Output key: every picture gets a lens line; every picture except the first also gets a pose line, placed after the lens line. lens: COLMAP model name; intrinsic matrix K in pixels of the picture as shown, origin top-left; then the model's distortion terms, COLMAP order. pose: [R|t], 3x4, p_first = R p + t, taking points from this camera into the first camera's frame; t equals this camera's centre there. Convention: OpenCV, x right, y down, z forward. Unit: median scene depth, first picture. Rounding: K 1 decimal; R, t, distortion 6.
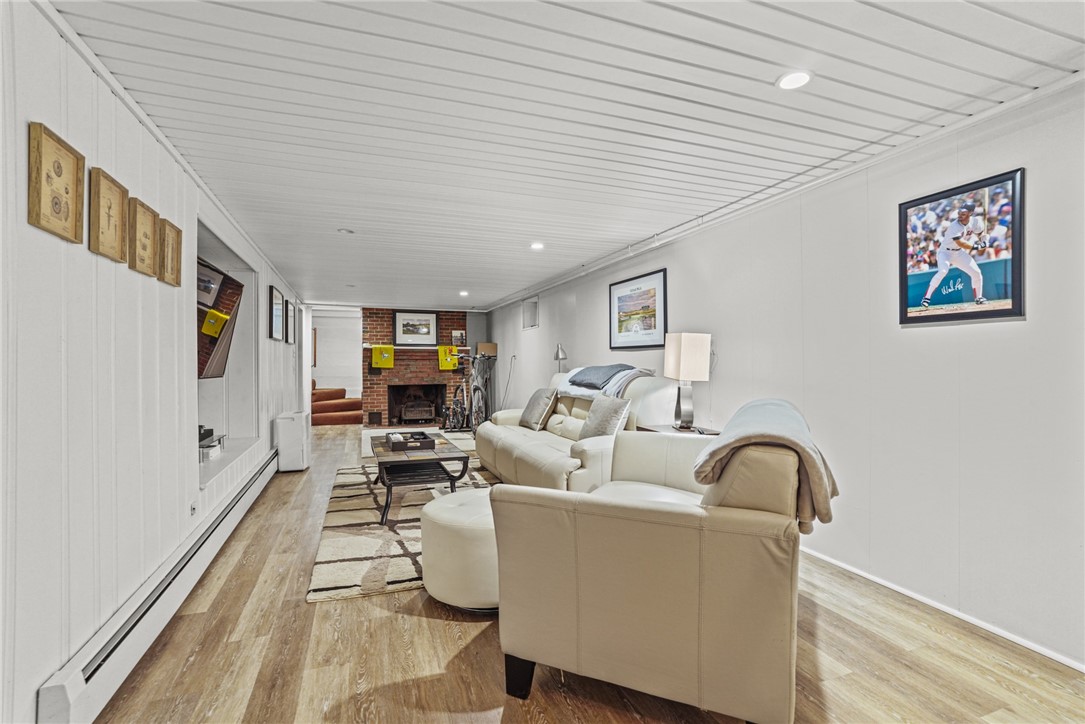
lens RADIAL K [[494.4, 0, 538.3], [0, 494.4, 361.7], [0, 0, 1]] dist [-0.049166, 0.025362]
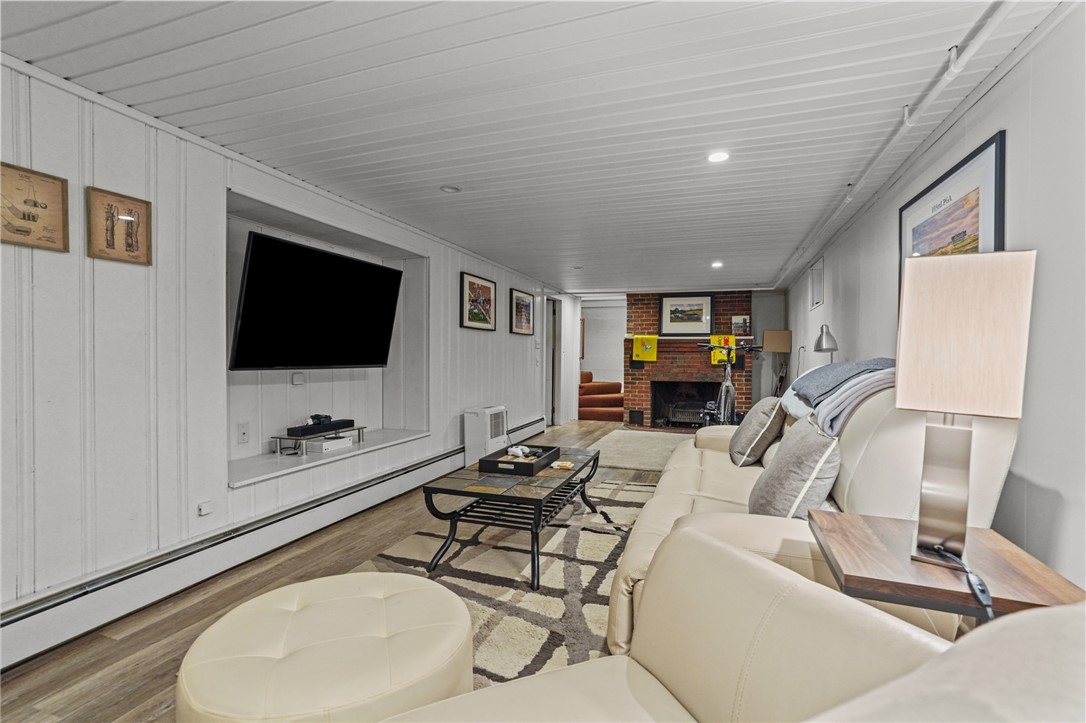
lens RADIAL K [[494.8, 0, 538.8], [0, 494.8, 361.2], [0, 0, 1]] dist [-0.049166, 0.025362]
pose [[0.768607, 0.014950, -0.639546, 0.102902], [-0.007391, 0.999868, 0.014491, 0.001407], [0.639678, -0.006411, 0.768616, 0.199284]]
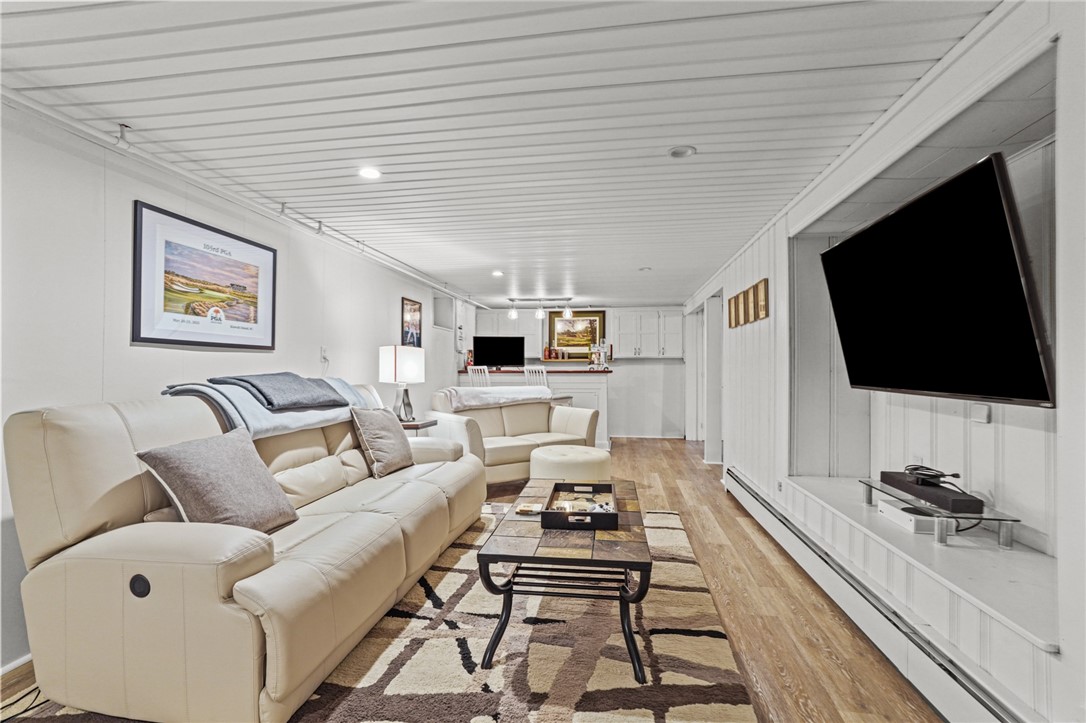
lens RADIAL K [[494.8, 0, 538.8], [0, 494.8, 361.2], [0, 0, 1]] dist [-0.049166, 0.025362]
pose [[-0.875747, 0.010688, 0.482652, -0.223671], [0.004495, 0.999892, -0.013987, 0.000155], [-0.482749, -0.010079, -0.875701, 0.685617]]
